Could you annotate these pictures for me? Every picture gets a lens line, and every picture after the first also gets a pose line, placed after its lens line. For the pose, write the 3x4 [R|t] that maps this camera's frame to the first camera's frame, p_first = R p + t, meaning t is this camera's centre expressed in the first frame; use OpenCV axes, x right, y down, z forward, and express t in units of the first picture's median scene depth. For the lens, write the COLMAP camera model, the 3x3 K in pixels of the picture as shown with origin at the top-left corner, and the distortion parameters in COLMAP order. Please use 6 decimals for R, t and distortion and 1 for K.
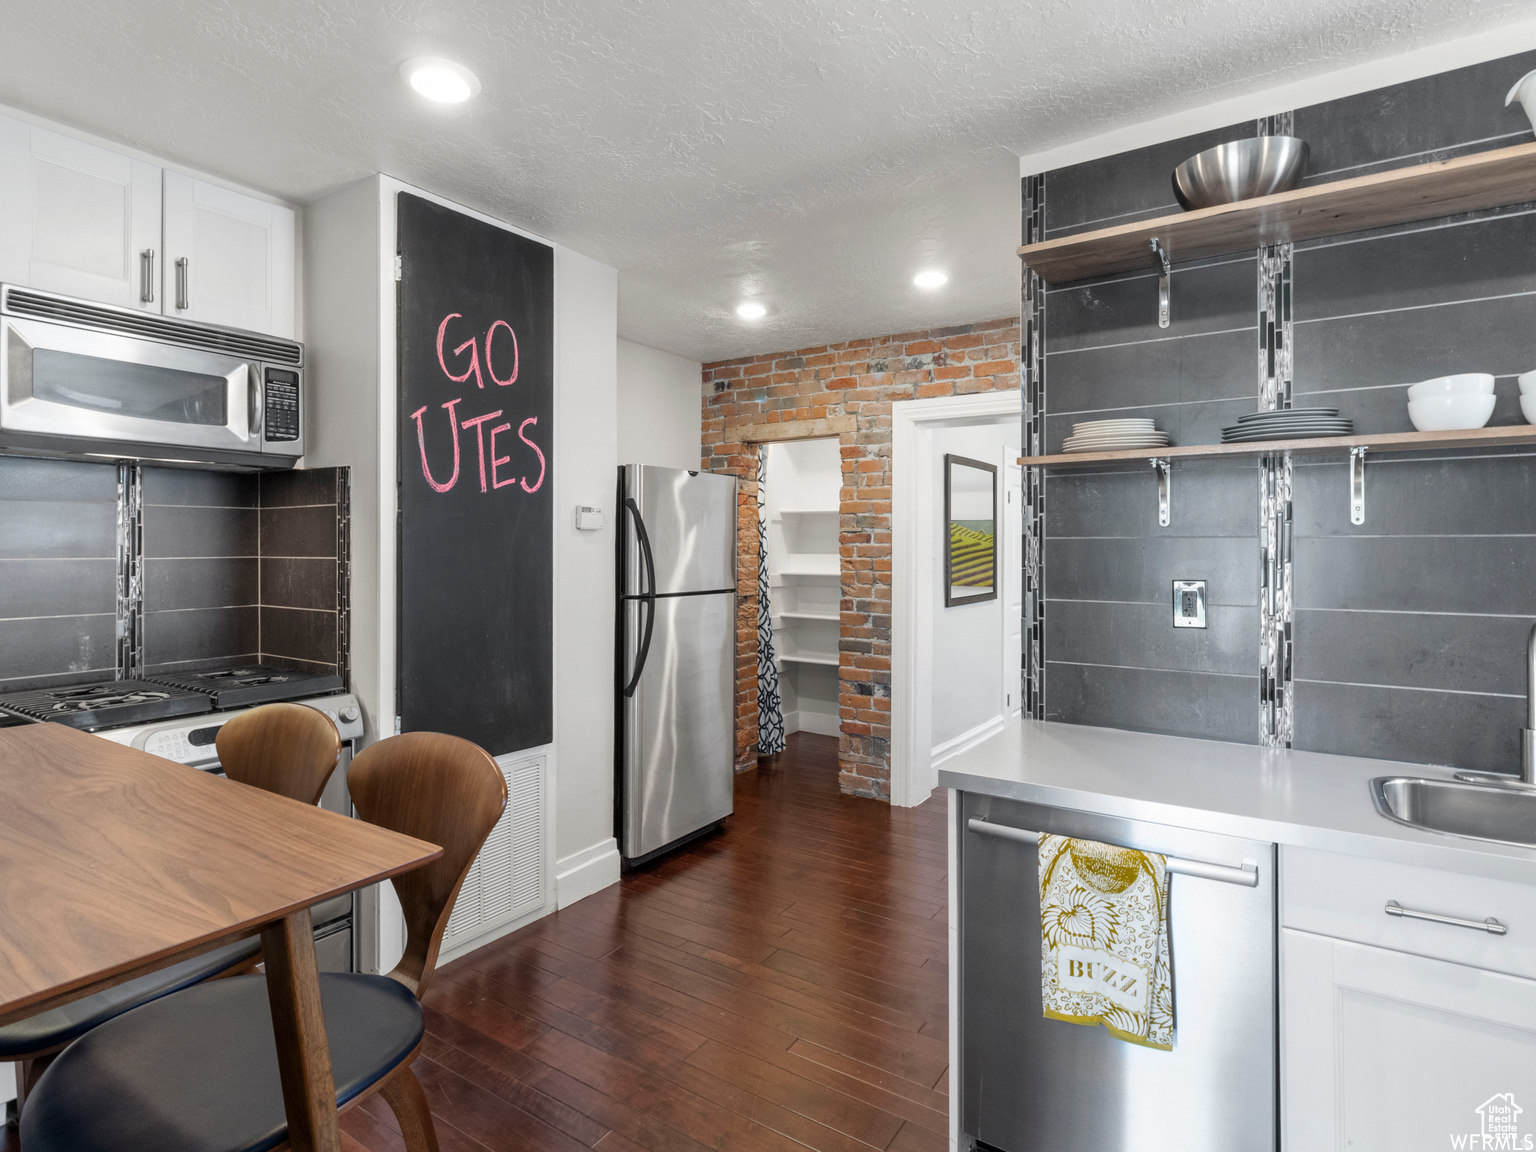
lens RADIAL K [[836.2, 0, 767.3], [0, 836.2, 561.7], [0, 0, 1]] dist [0.007403, 0.001425]
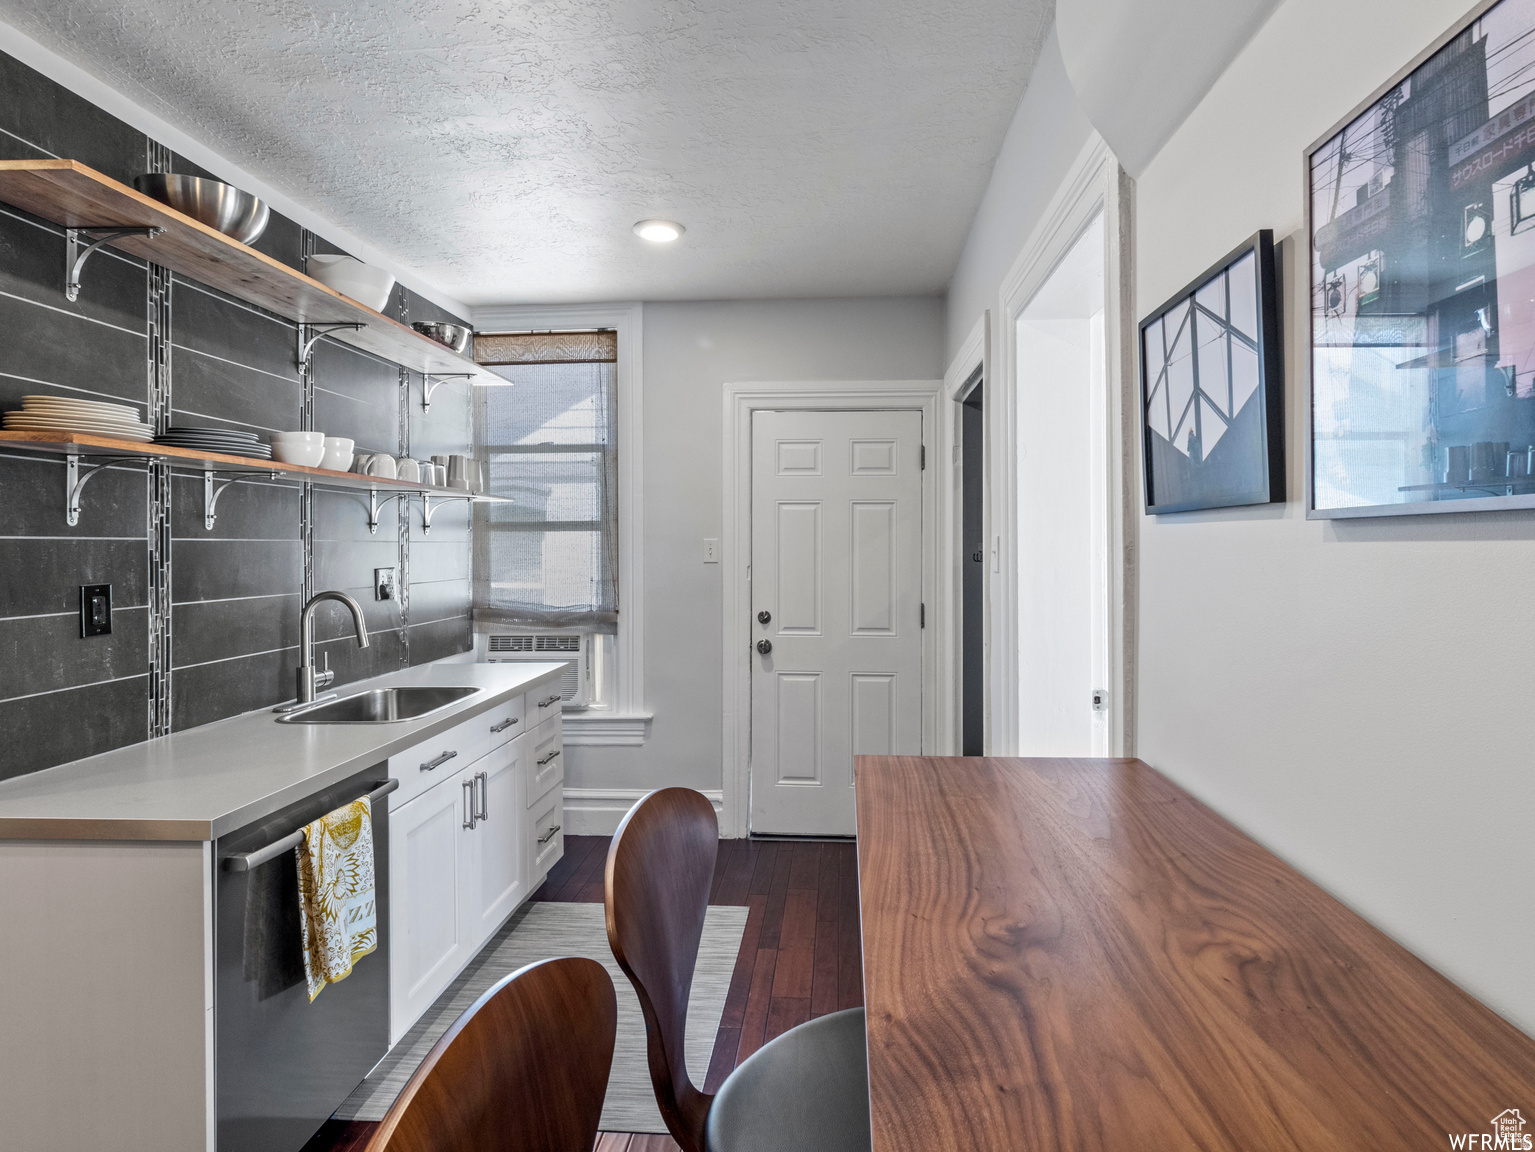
lens RADIAL K [[835.7, 0, 770.6], [0, 835.7, 566.4], [0, 0, 1]] dist [0.007403, 0.001425]
pose [[-0.477202, -0.018929, 0.878590, -0.719376], [0.016198, 0.999409, 0.030330, -0.013376], [-0.878645, 0.028705, -0.476613, 0.843268]]
